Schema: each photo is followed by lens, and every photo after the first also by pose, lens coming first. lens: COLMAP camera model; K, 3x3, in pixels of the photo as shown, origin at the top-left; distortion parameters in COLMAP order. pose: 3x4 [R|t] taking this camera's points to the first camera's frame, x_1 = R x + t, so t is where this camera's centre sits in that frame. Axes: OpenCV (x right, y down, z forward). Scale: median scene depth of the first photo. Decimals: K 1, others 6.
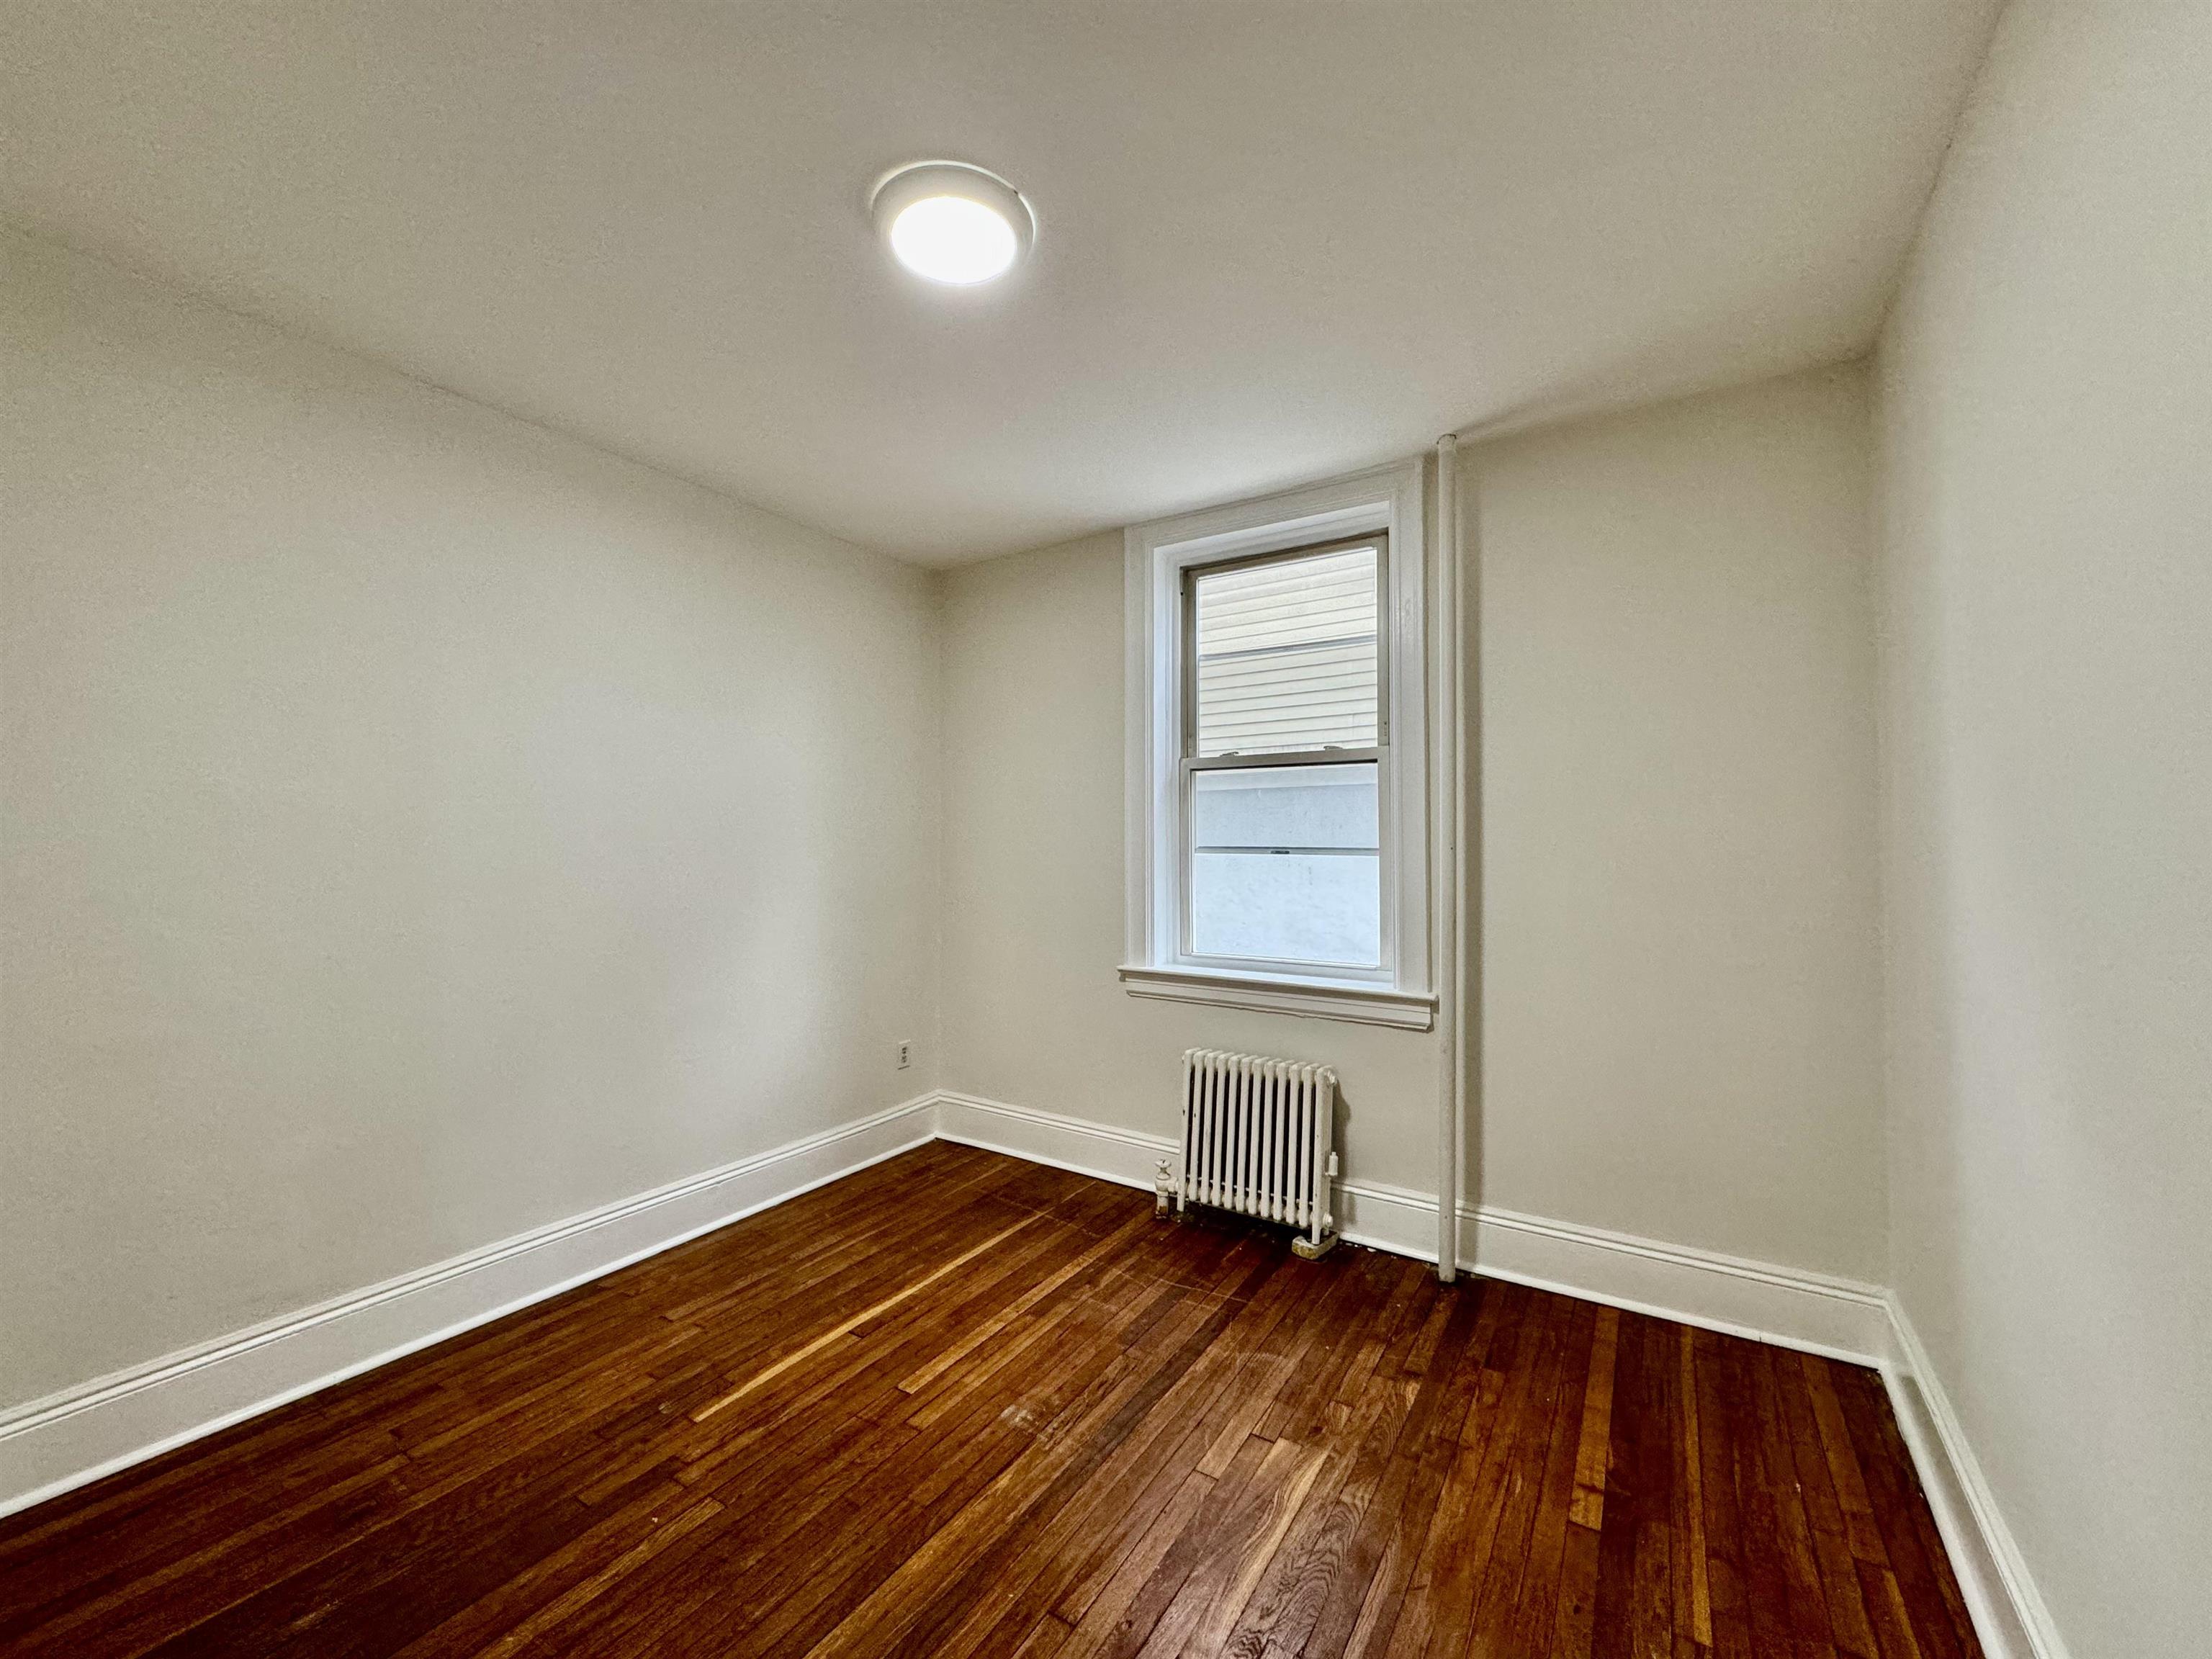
lens RADIAL K [[879.4, 0, 1104.5], [0, 879.4, 827.1], [0, 0, 1]] dist [-0.000332, 0.000300]
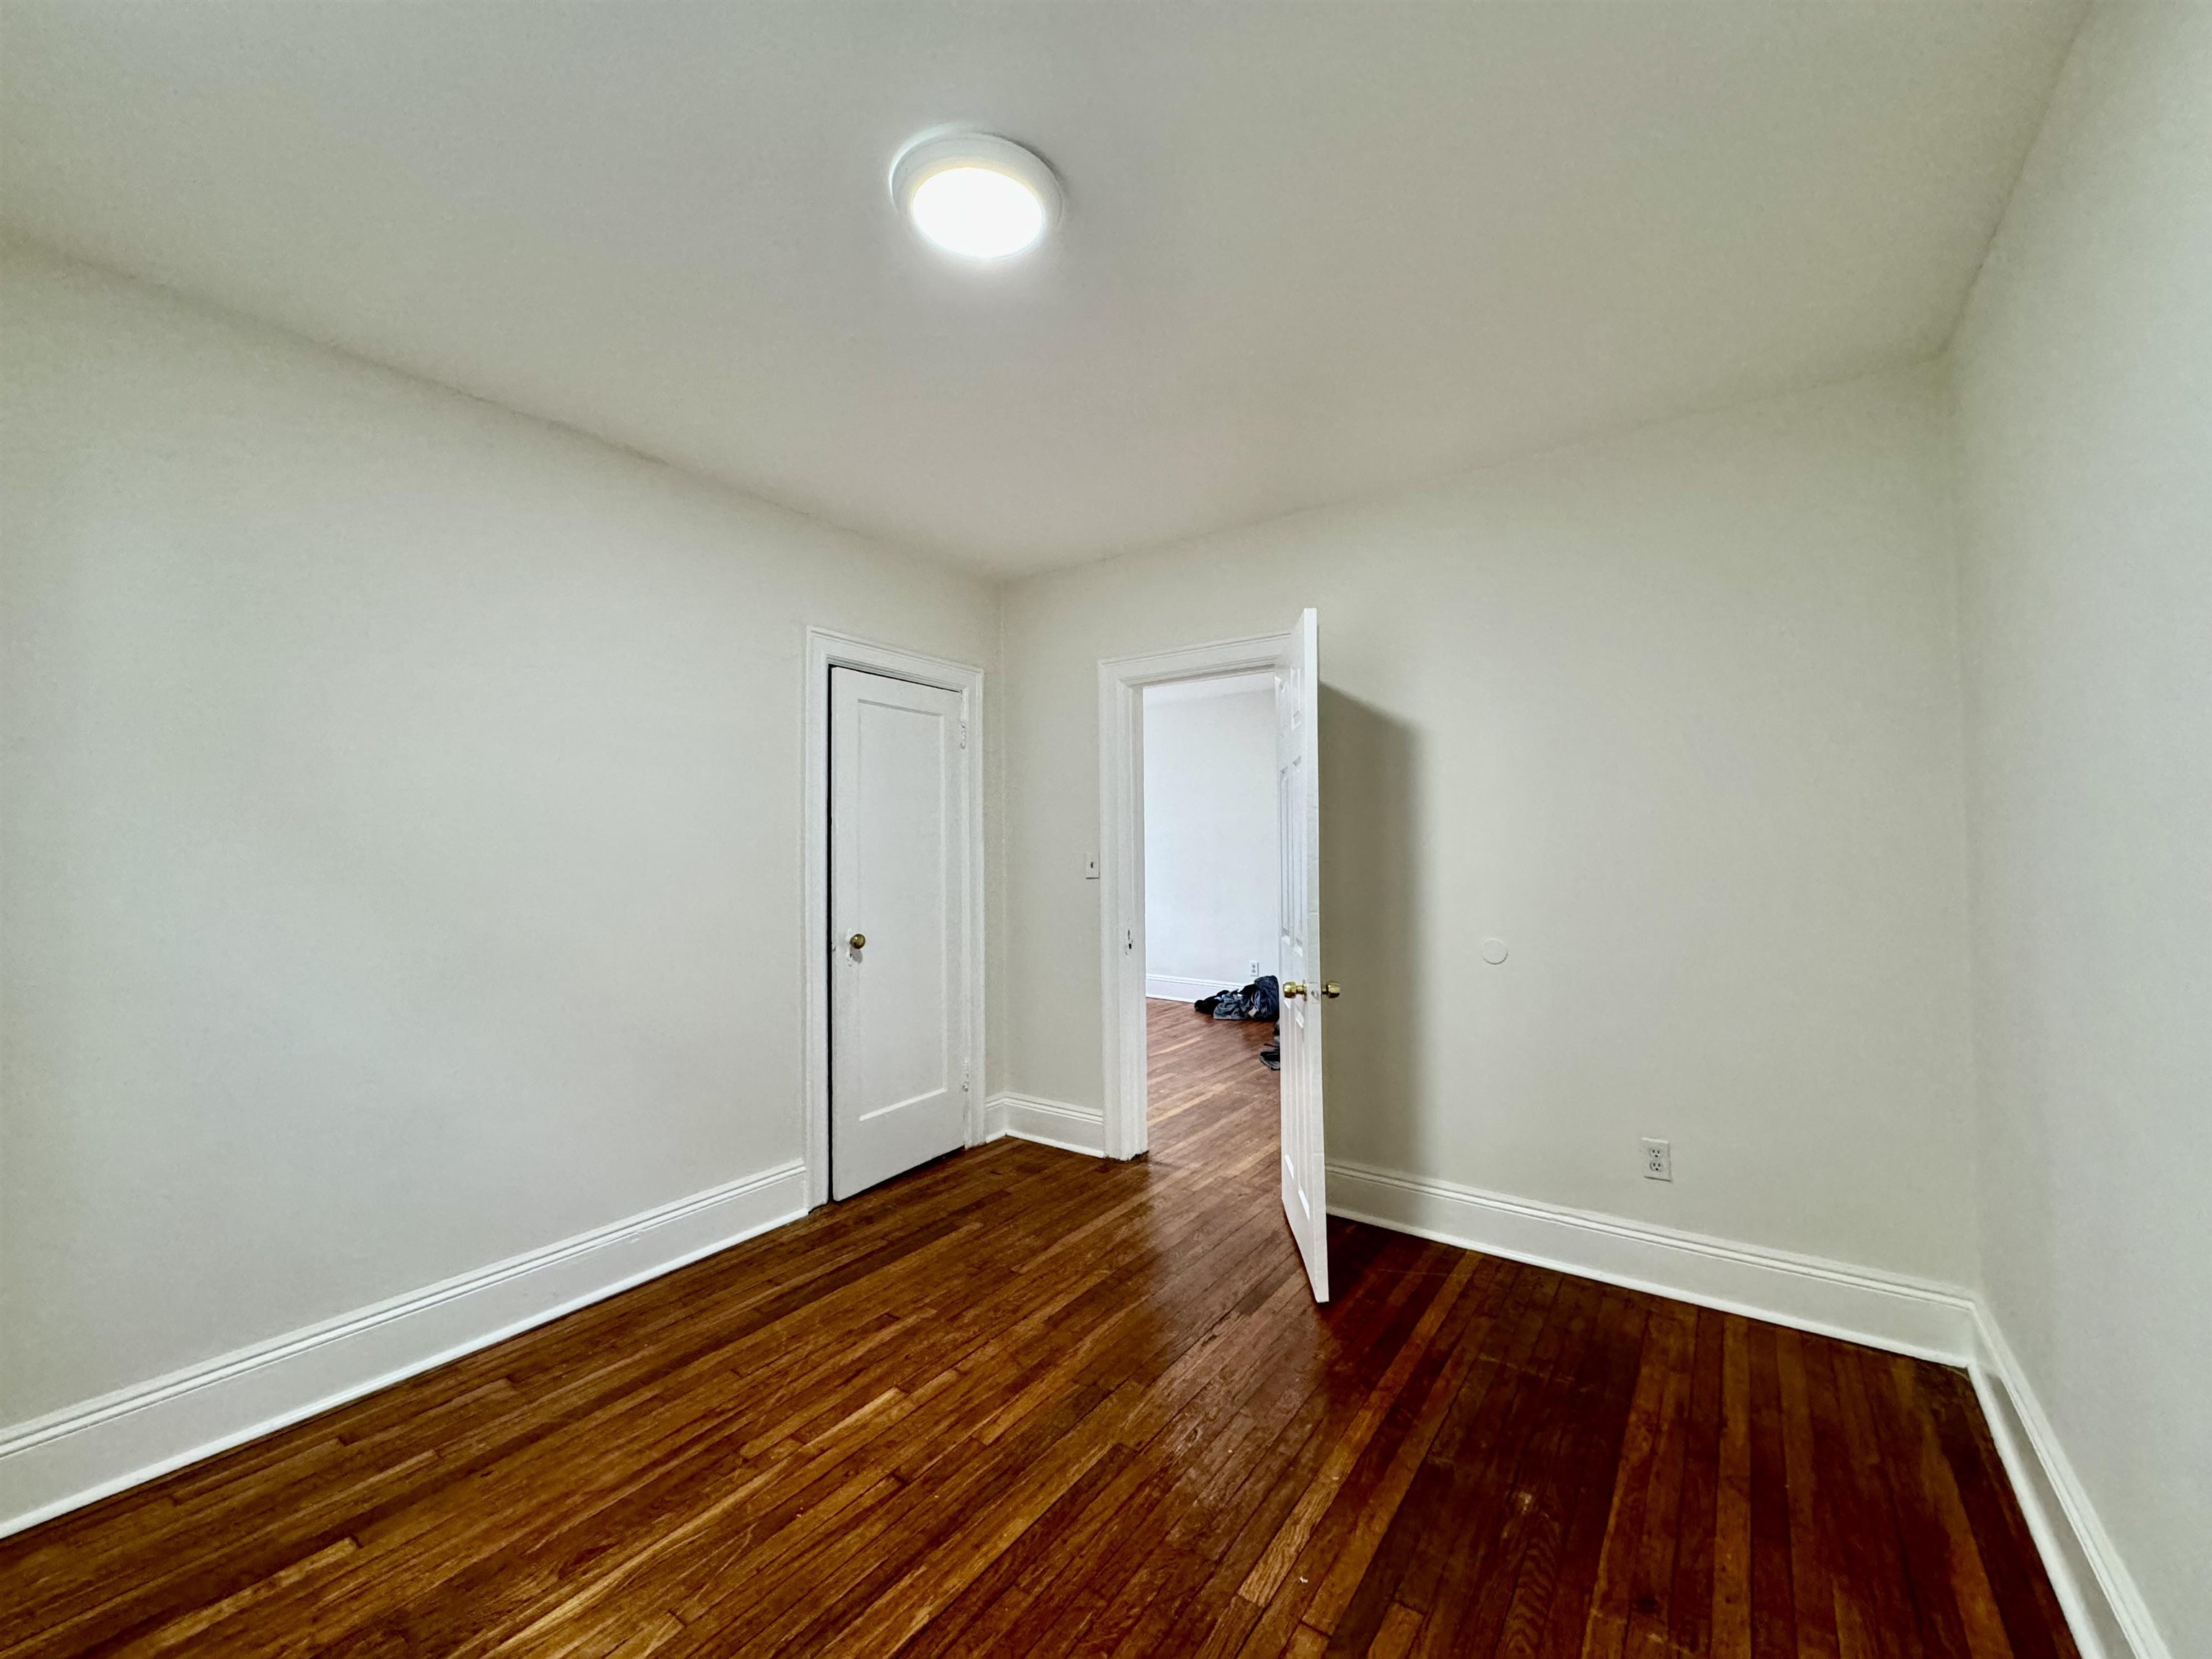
lens RADIAL K [[879.4, 0, 1103.7], [0, 879.4, 834.3], [0, 0, 1]] dist [-0.000332, 0.000300]
pose [[-0.998119, 0.011040, 0.060305, -0.250582], [0.008872, 0.999309, -0.036102, 0.026499], [-0.060662, -0.035499, -0.997527, 1.342541]]
